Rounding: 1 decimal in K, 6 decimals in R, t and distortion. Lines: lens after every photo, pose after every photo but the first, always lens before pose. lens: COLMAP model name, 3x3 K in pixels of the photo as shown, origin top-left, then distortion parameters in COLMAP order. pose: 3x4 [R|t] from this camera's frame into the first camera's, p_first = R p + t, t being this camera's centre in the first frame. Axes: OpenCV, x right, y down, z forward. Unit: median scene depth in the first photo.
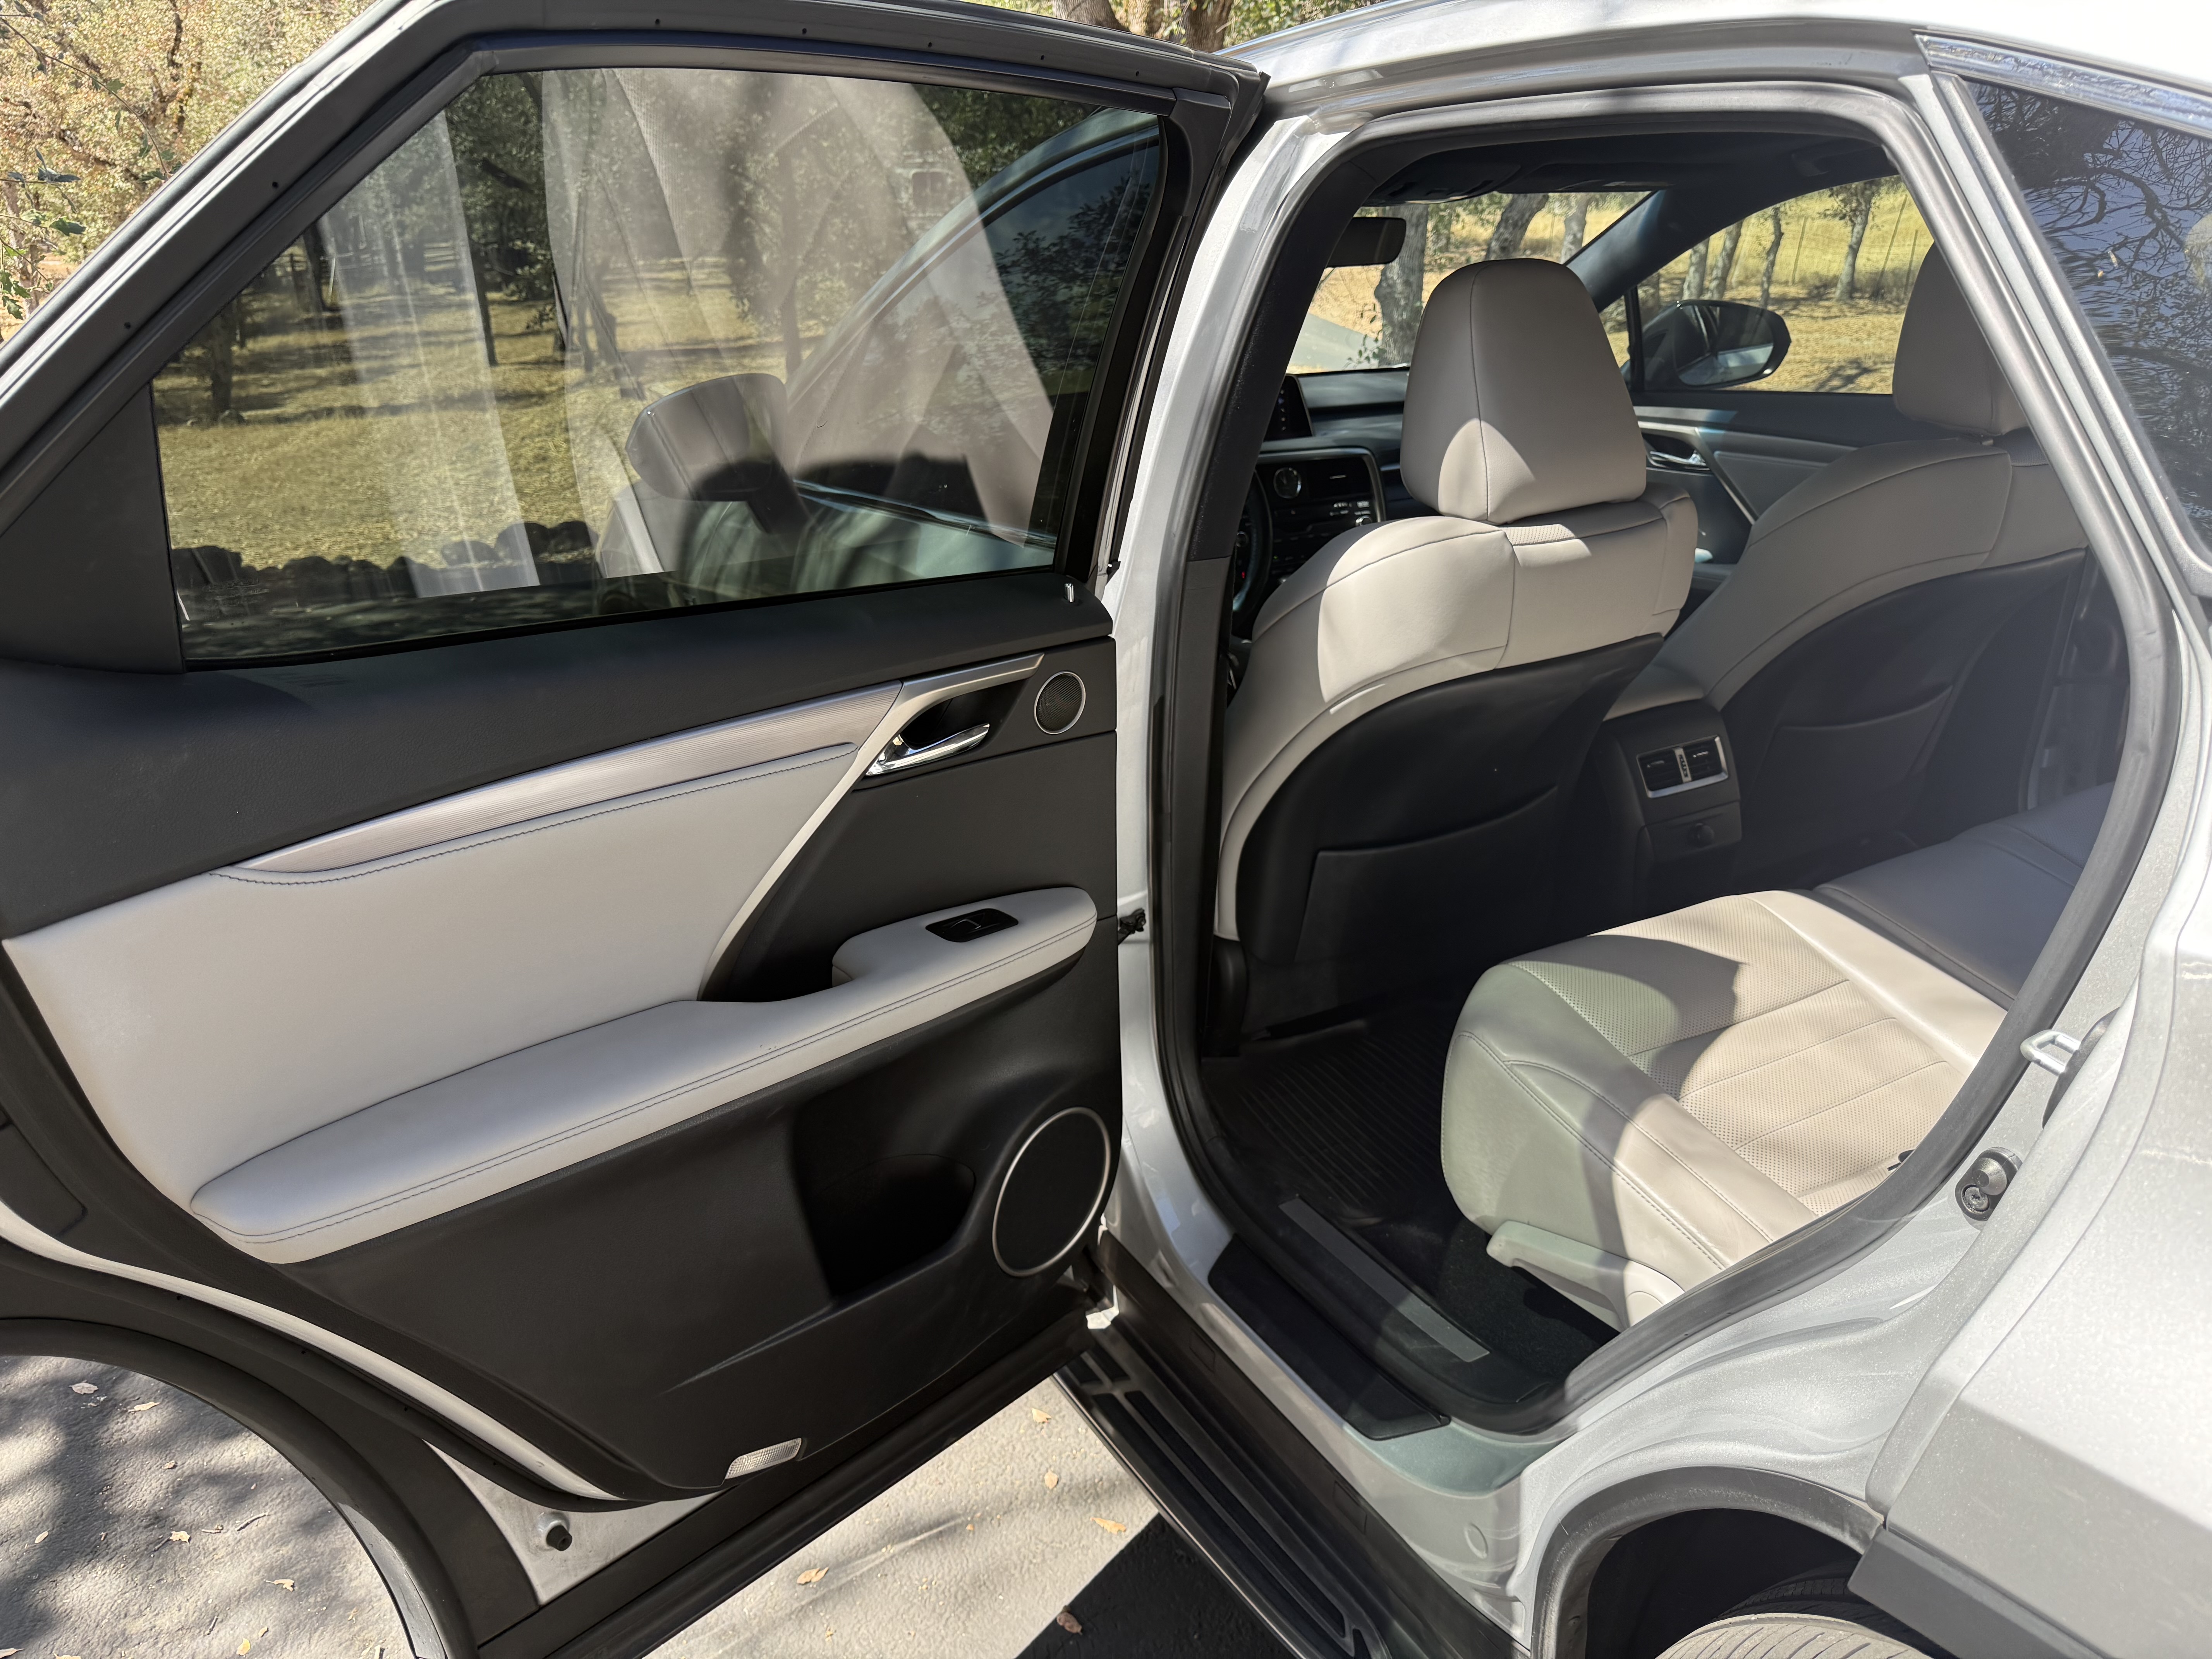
lens RADIAL K [[1539.0, 0, 1093.1], [0, 1539.0, 827.0], [0, 0, 1]] dist [0.004242, 0.000892]
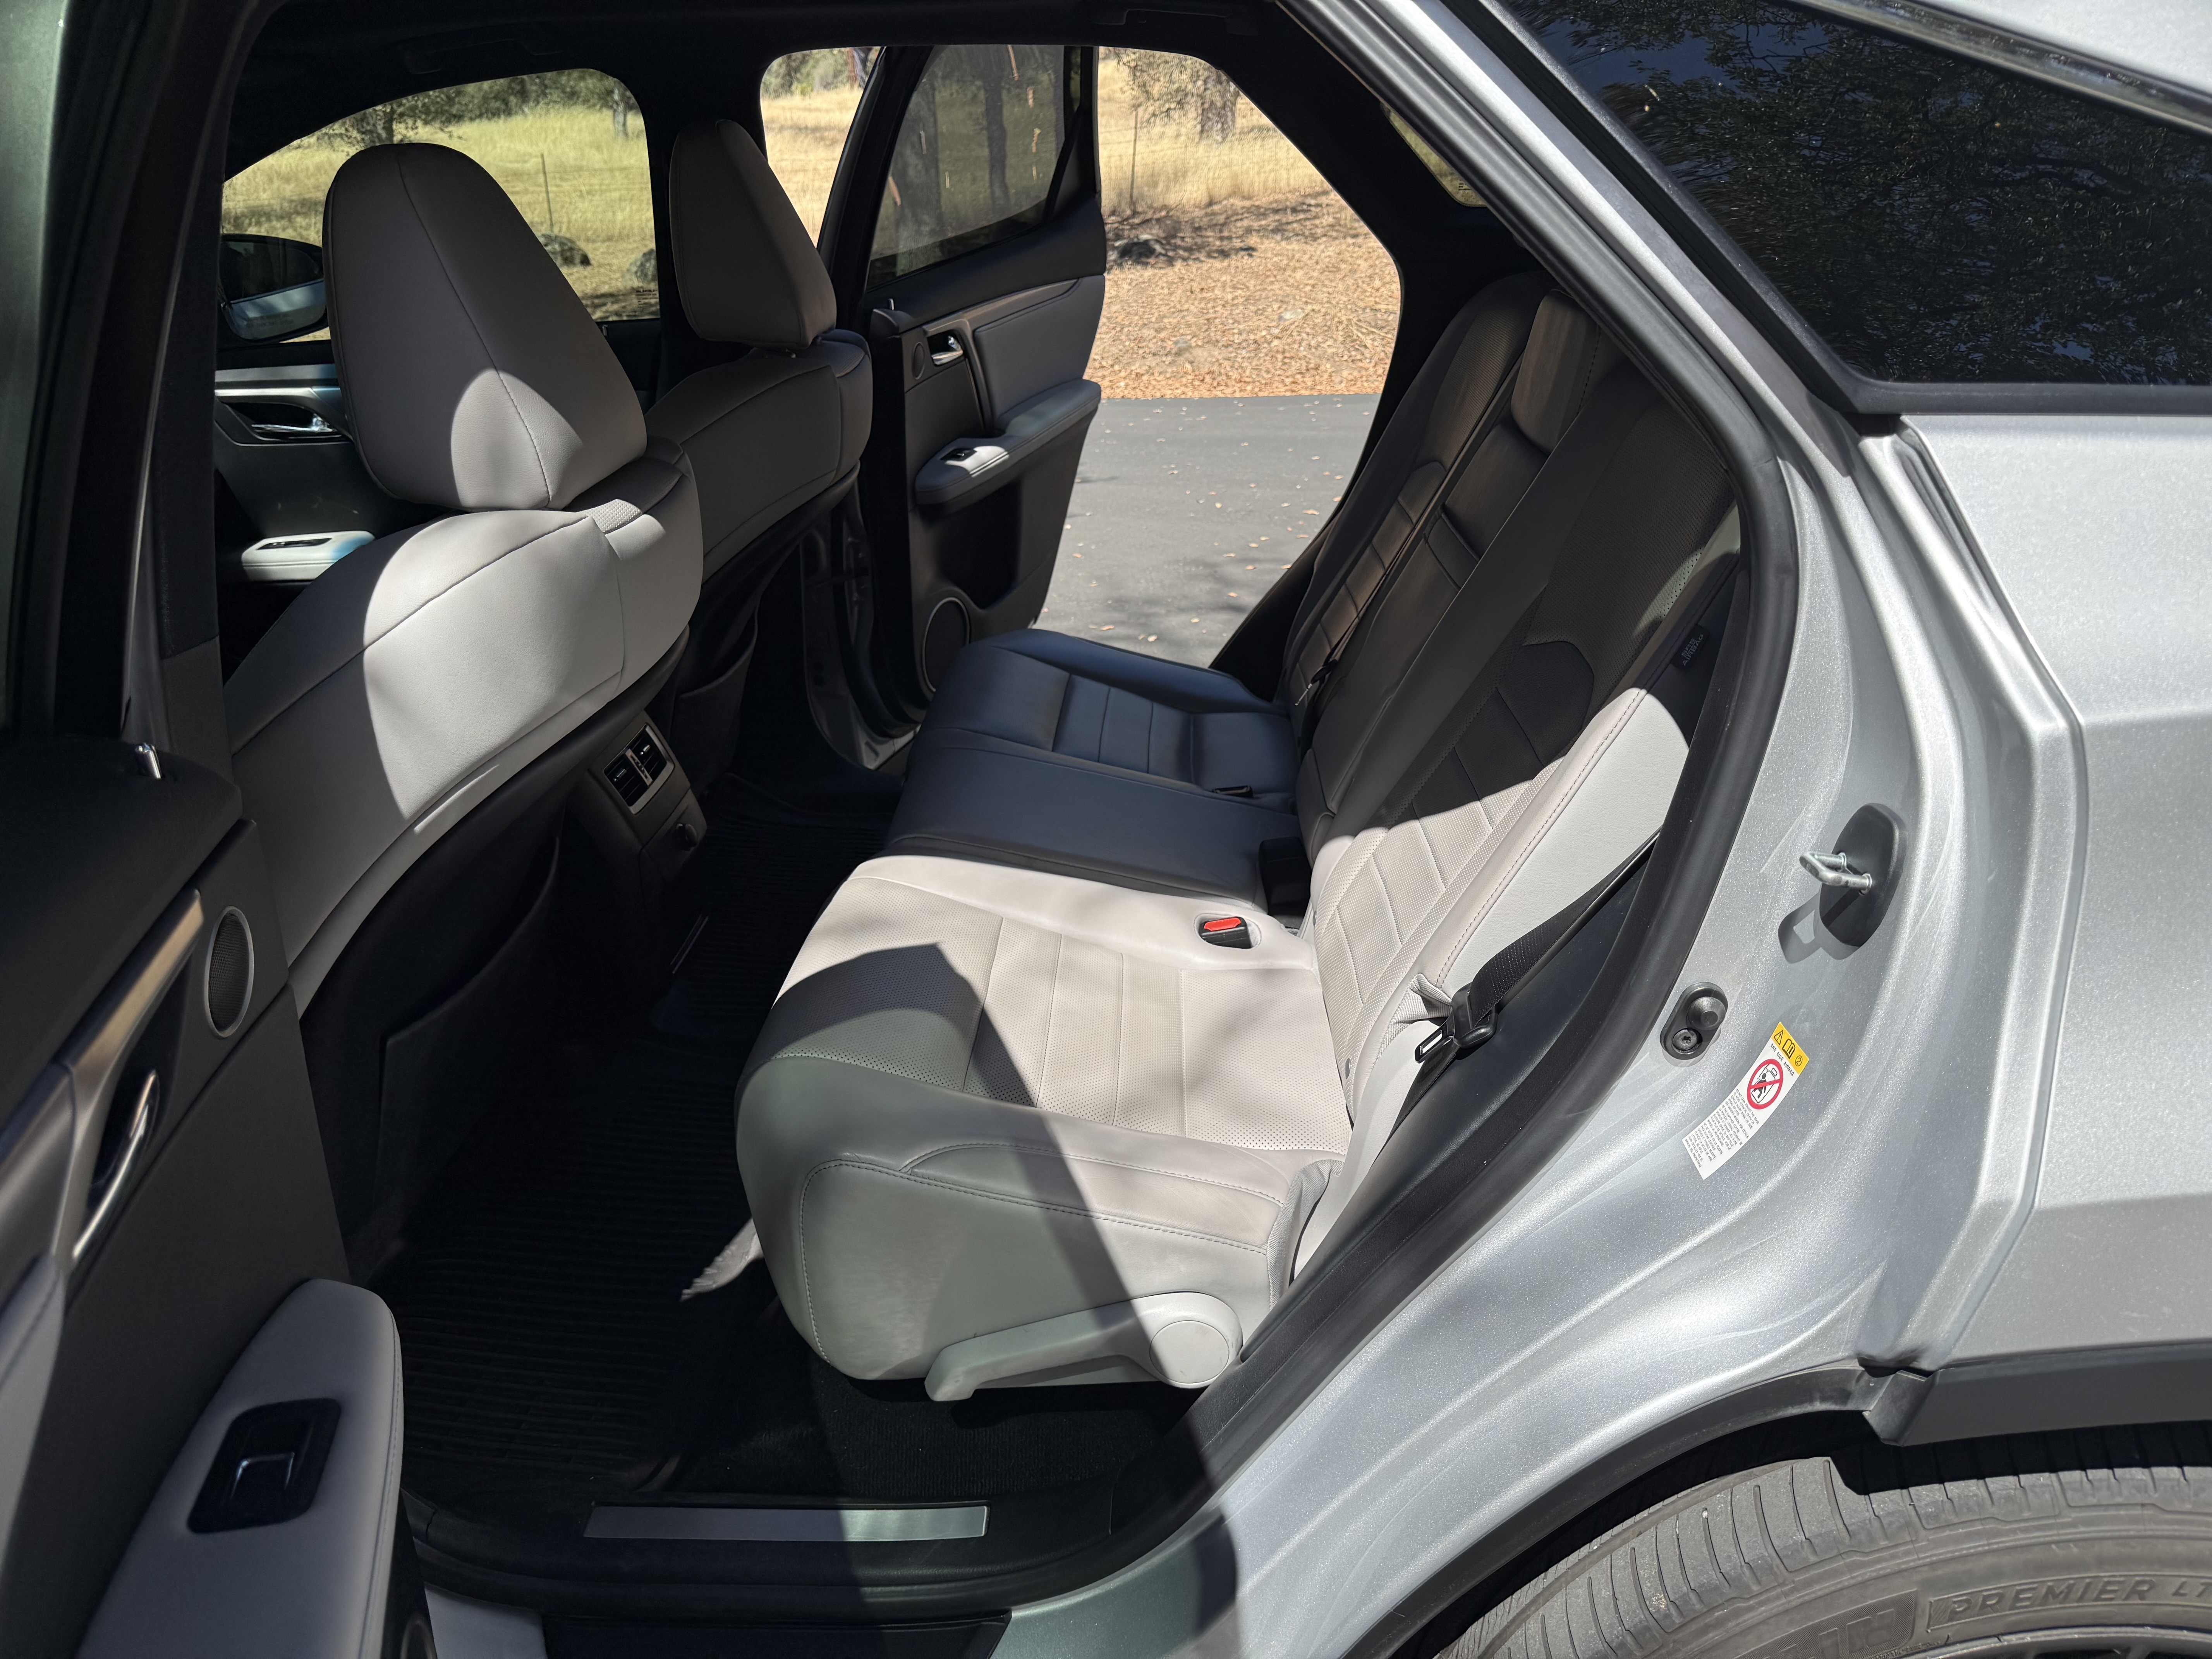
lens RADIAL K [[1539.0, 0, 1093.1], [0, 1539.0, 827.0], [0, 0, 1]] dist [0.004242, 0.000892]
pose [[0.503779, -0.317290, 0.803451, -0.233361], [0.300559, 0.936369, 0.181324, -0.112641], [-0.809858, 0.150137, 0.567087, 0.412718]]
